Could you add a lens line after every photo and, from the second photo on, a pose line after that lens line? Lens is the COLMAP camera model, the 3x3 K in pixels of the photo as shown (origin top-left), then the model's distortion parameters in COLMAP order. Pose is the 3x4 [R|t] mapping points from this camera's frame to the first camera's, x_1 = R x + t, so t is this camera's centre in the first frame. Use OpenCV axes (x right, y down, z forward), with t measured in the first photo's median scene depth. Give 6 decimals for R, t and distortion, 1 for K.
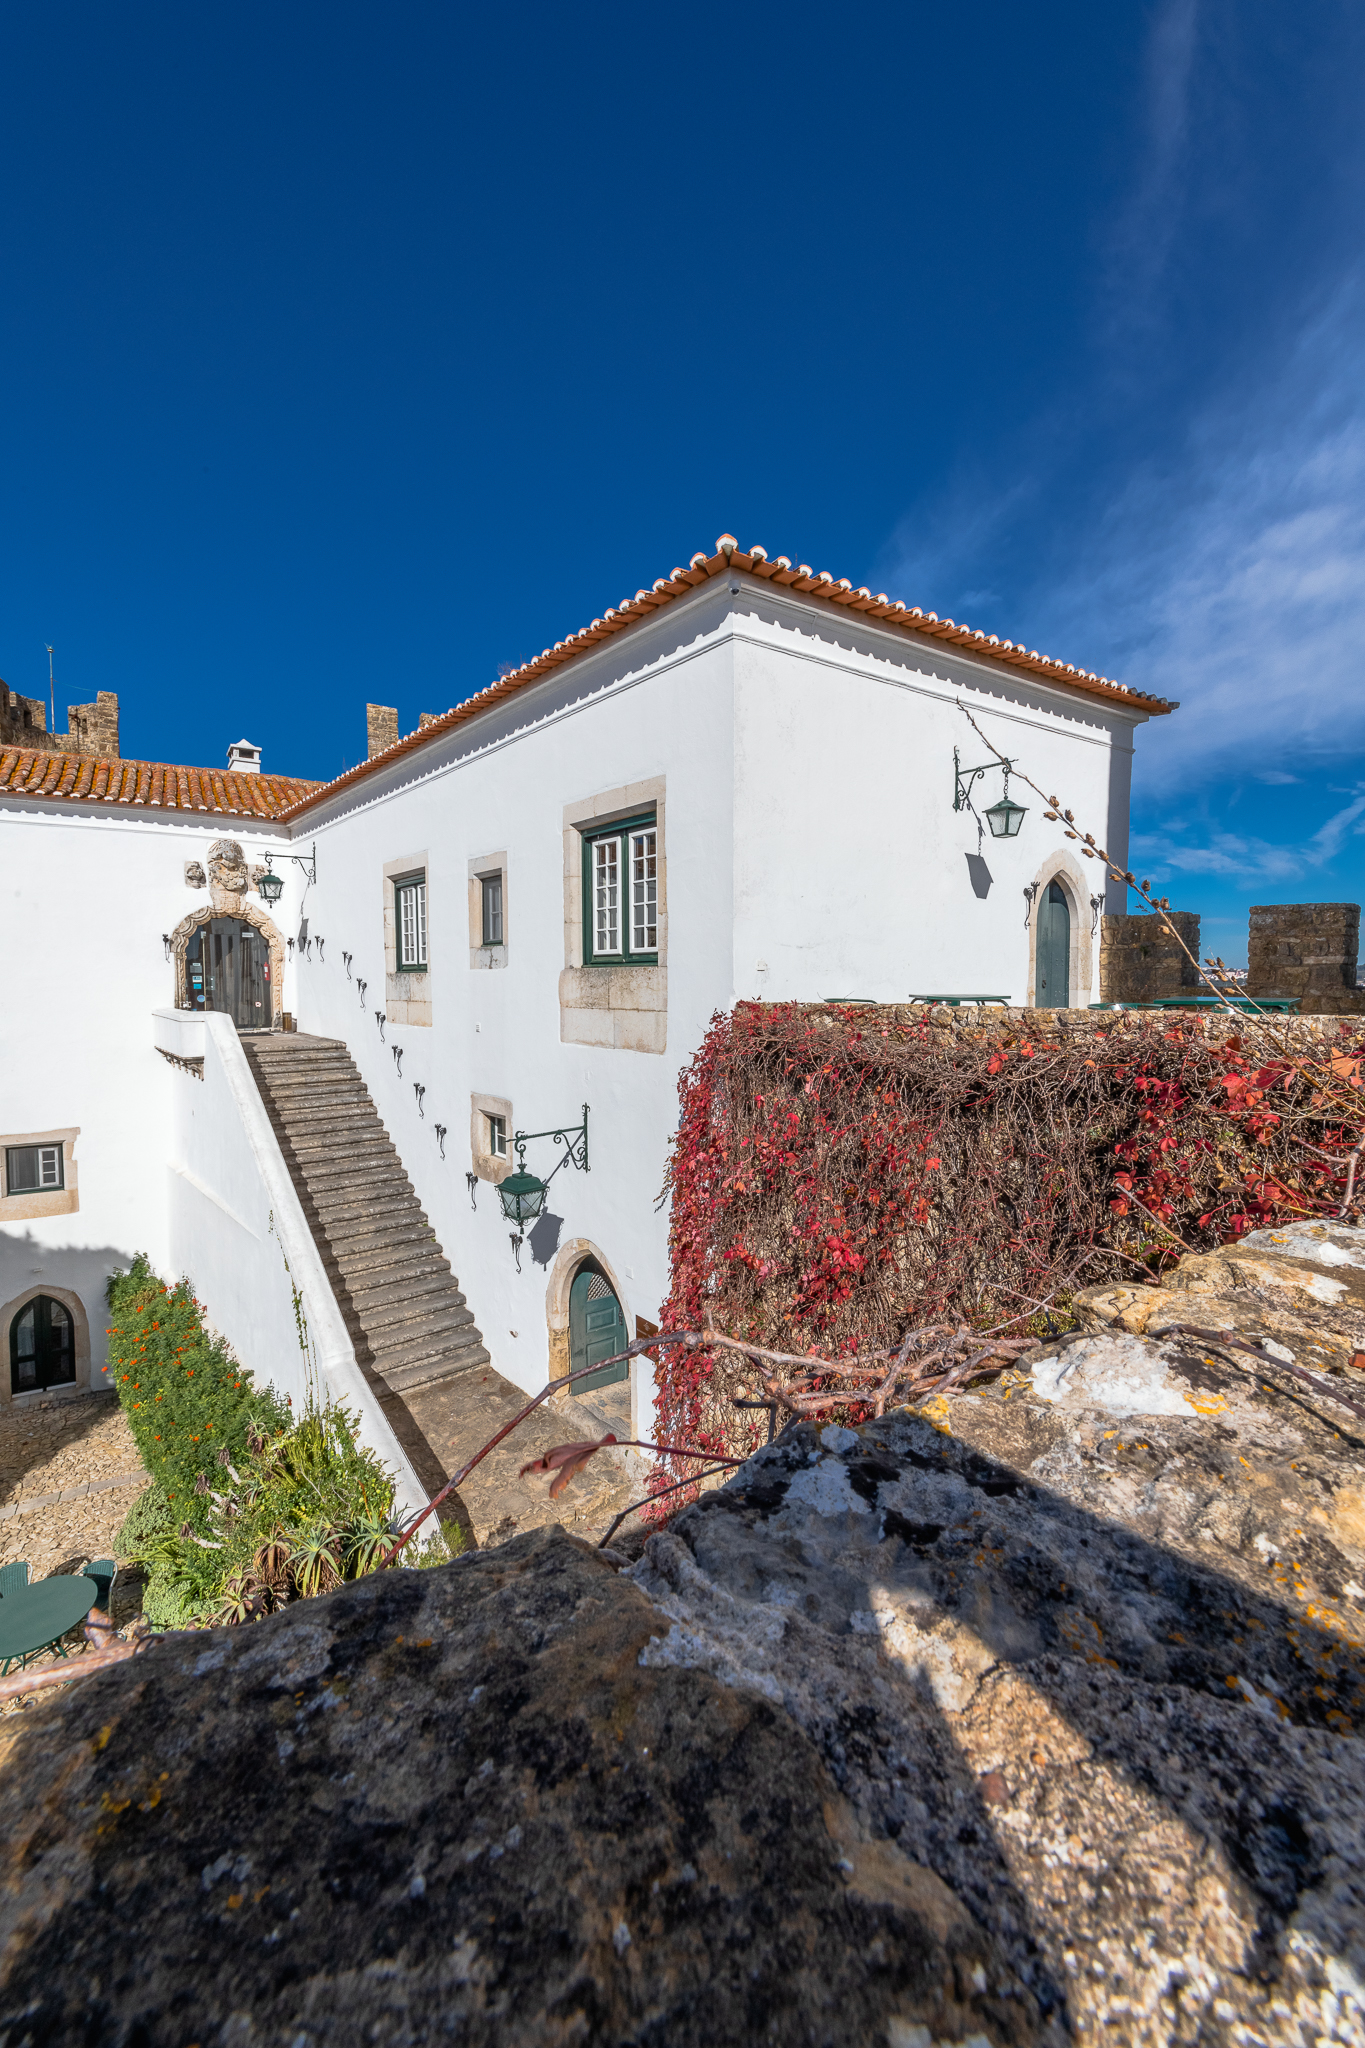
lens RADIAL K [[795.6, 0, 673.4], [0, 795.6, 1020.2], [0, 0, 1]] dist [0.011342, -0.003518]
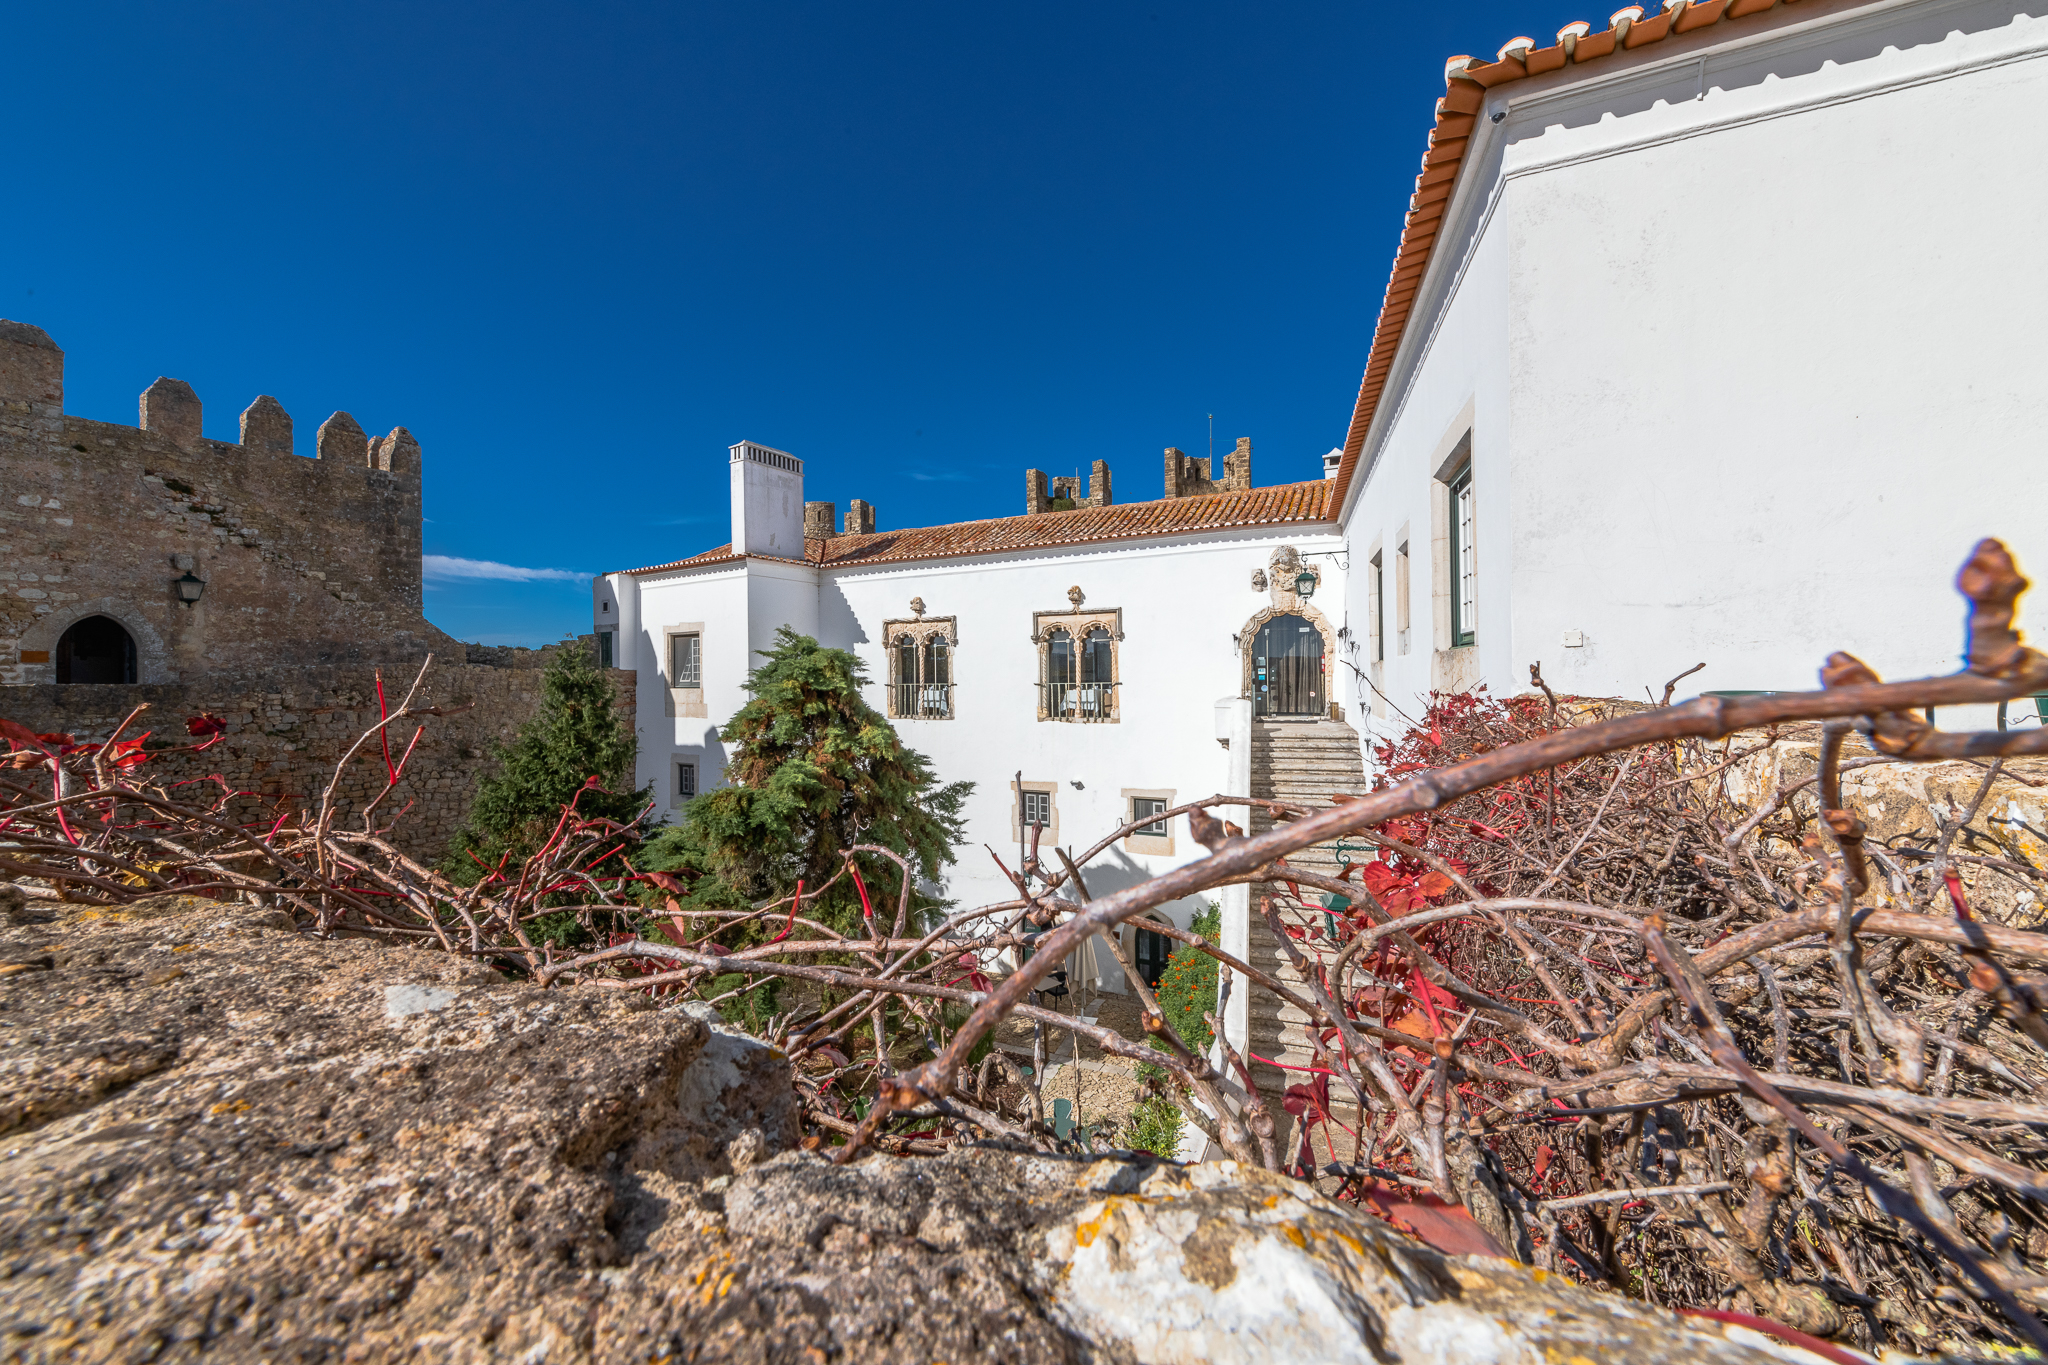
lens RADIAL K [[795.6, 0, 1032.1], [0, 795.6, 676.1], [0, 0, 1]] dist [0.011342, -0.003518]
pose [[0.536962, -0.008250, -0.843566, 0.297004], [-0.029234, 0.999170, -0.028380, -0.004290], [0.843100, 0.039900, 0.536275, 0.186585]]
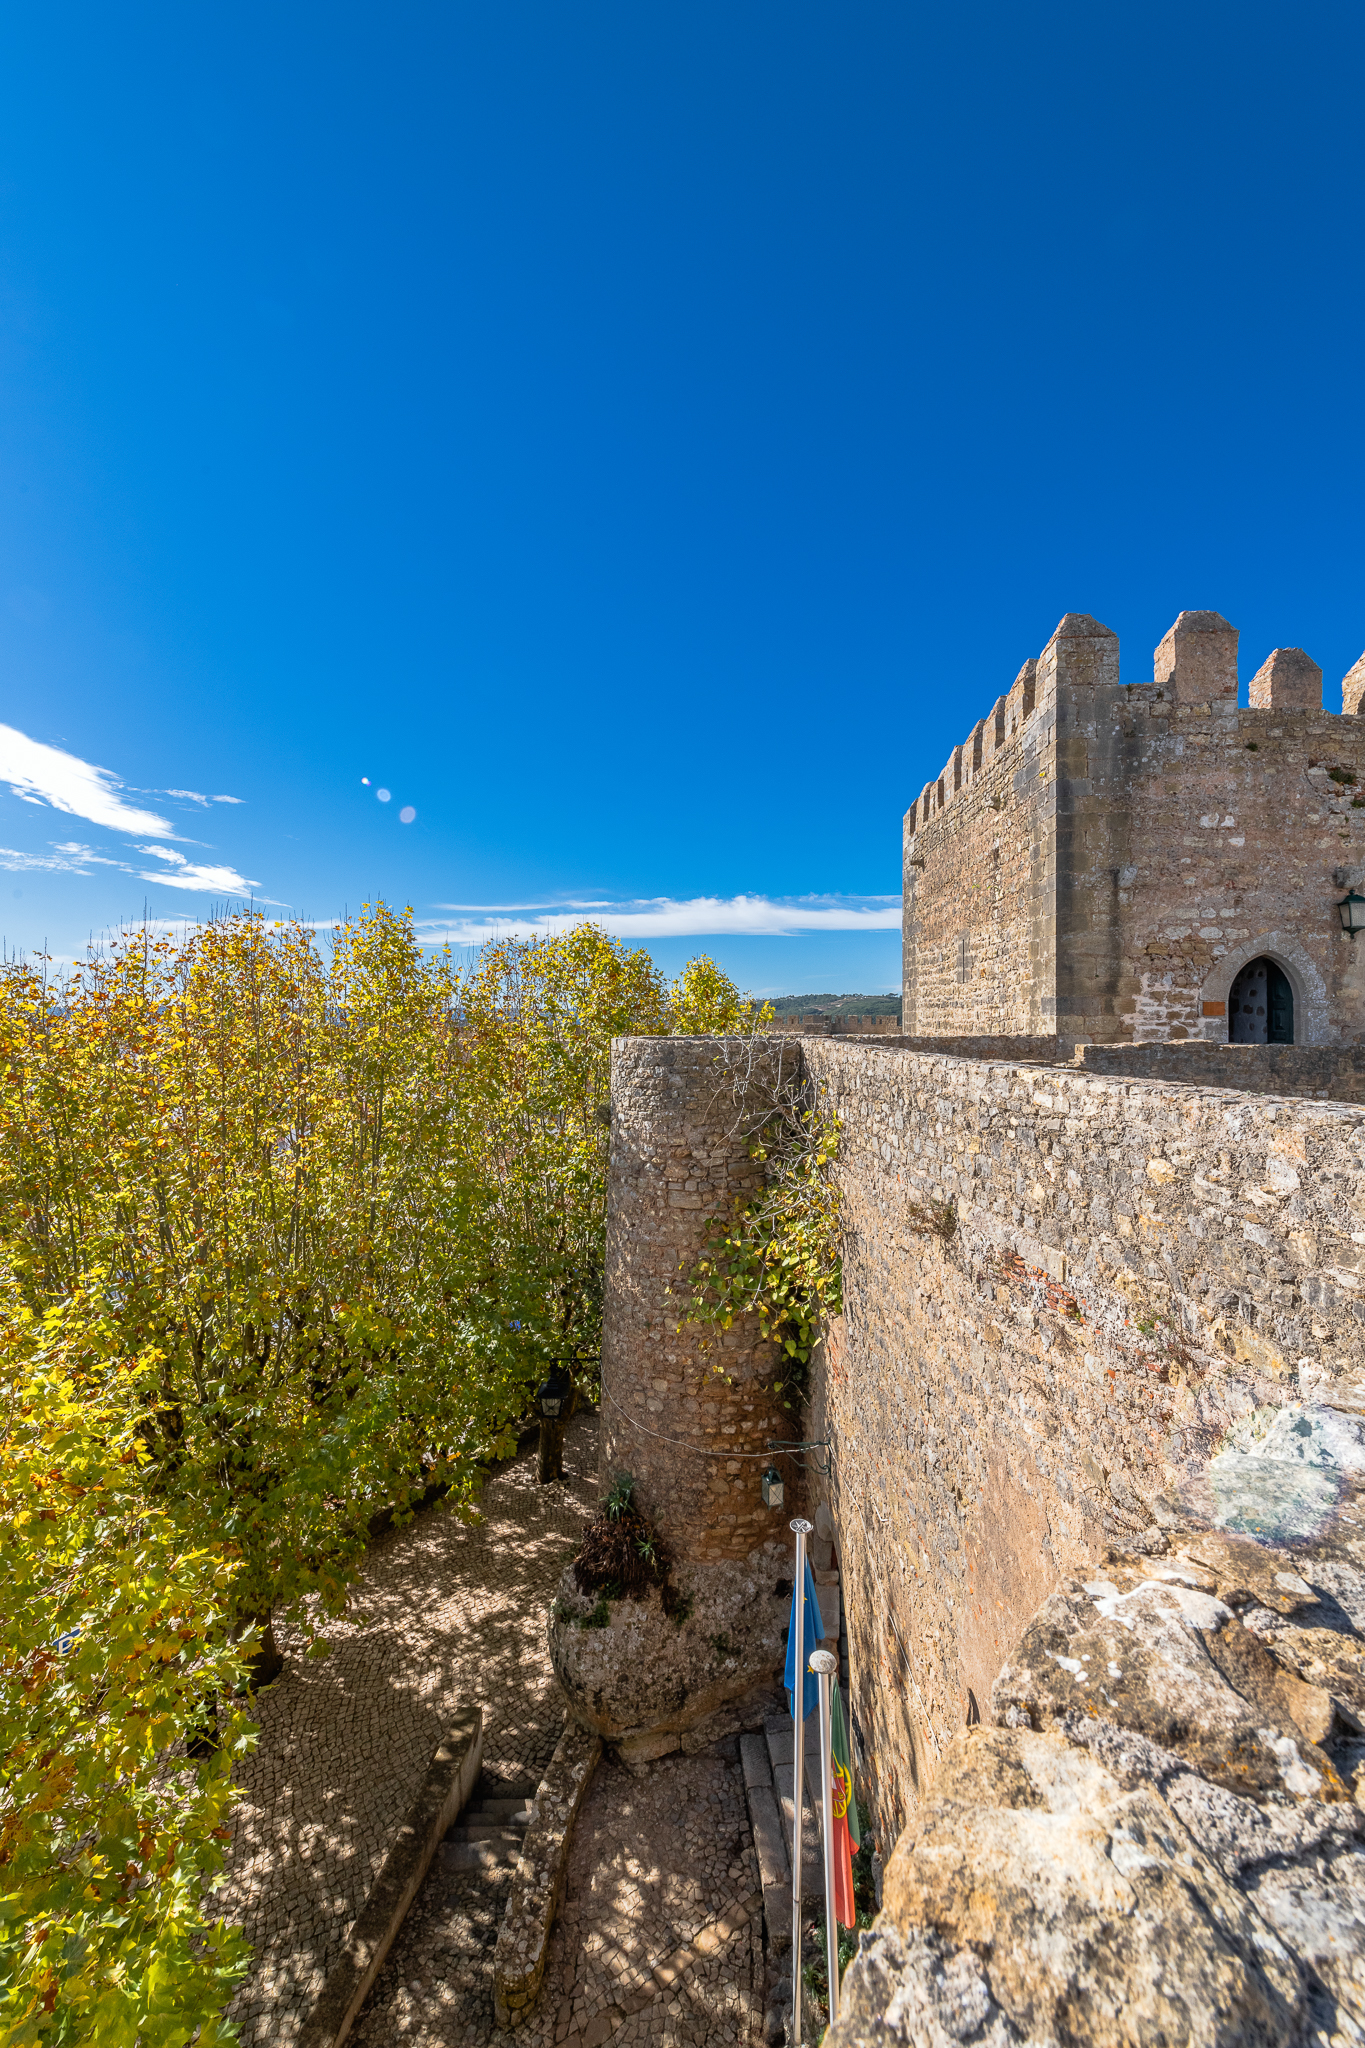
lens RADIAL K [[795.6, 0, 667.9], [0, 795.6, 1022.3], [0, 0, 1]] dist [0.011342, -0.003518]
pose [[-0.490257, 0.007991, -0.871541, -0.502605], [-0.036141, 0.998912, 0.029488, -0.014058], [0.870828, 0.045955, -0.489434, -0.745559]]
